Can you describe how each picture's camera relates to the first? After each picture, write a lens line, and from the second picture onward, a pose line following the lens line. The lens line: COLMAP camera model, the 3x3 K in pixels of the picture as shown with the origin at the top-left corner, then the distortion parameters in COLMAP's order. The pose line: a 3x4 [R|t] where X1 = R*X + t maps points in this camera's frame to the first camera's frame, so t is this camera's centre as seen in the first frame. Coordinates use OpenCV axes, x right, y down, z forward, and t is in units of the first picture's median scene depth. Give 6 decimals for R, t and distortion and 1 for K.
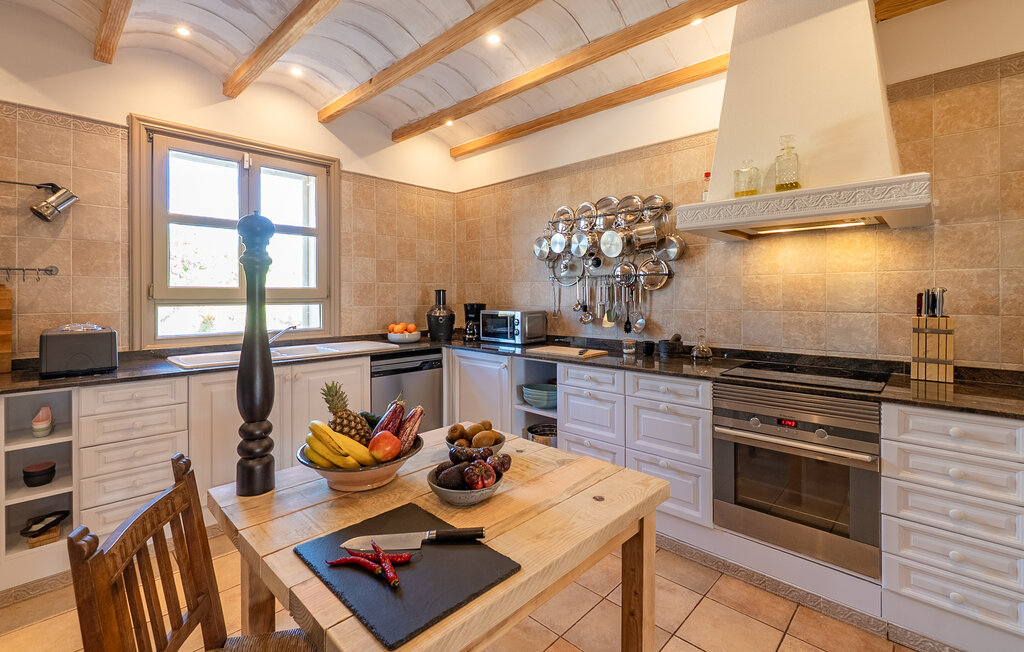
lens RADIAL K [[451.3, 0, 508.1], [0, 451.3, 294.1], [0, 0, 1]] dist [0.000074, 0.000242]
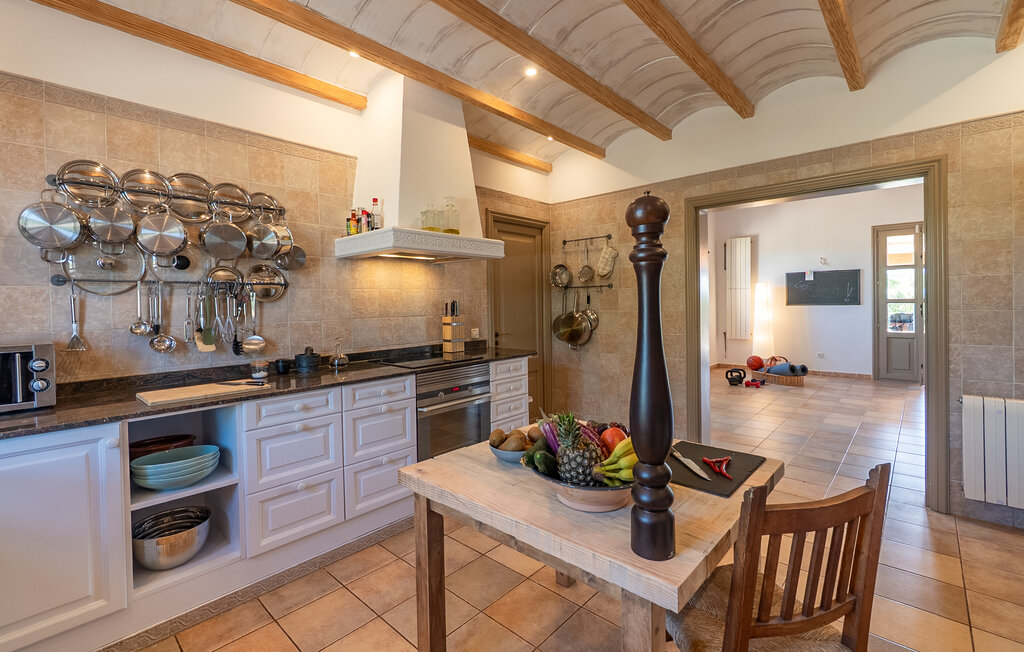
lens RADIAL K [[451.4, 0, 513.1], [0, 451.4, 308.7], [0, 0, 1]] dist [-0.001803, -0.000132]
pose [[-0.027324, -0.011579, 0.999560, -0.622629], [0.016860, 0.999785, 0.012042, 0.002282], [-0.999484, 0.017181, -0.027123, 0.599143]]
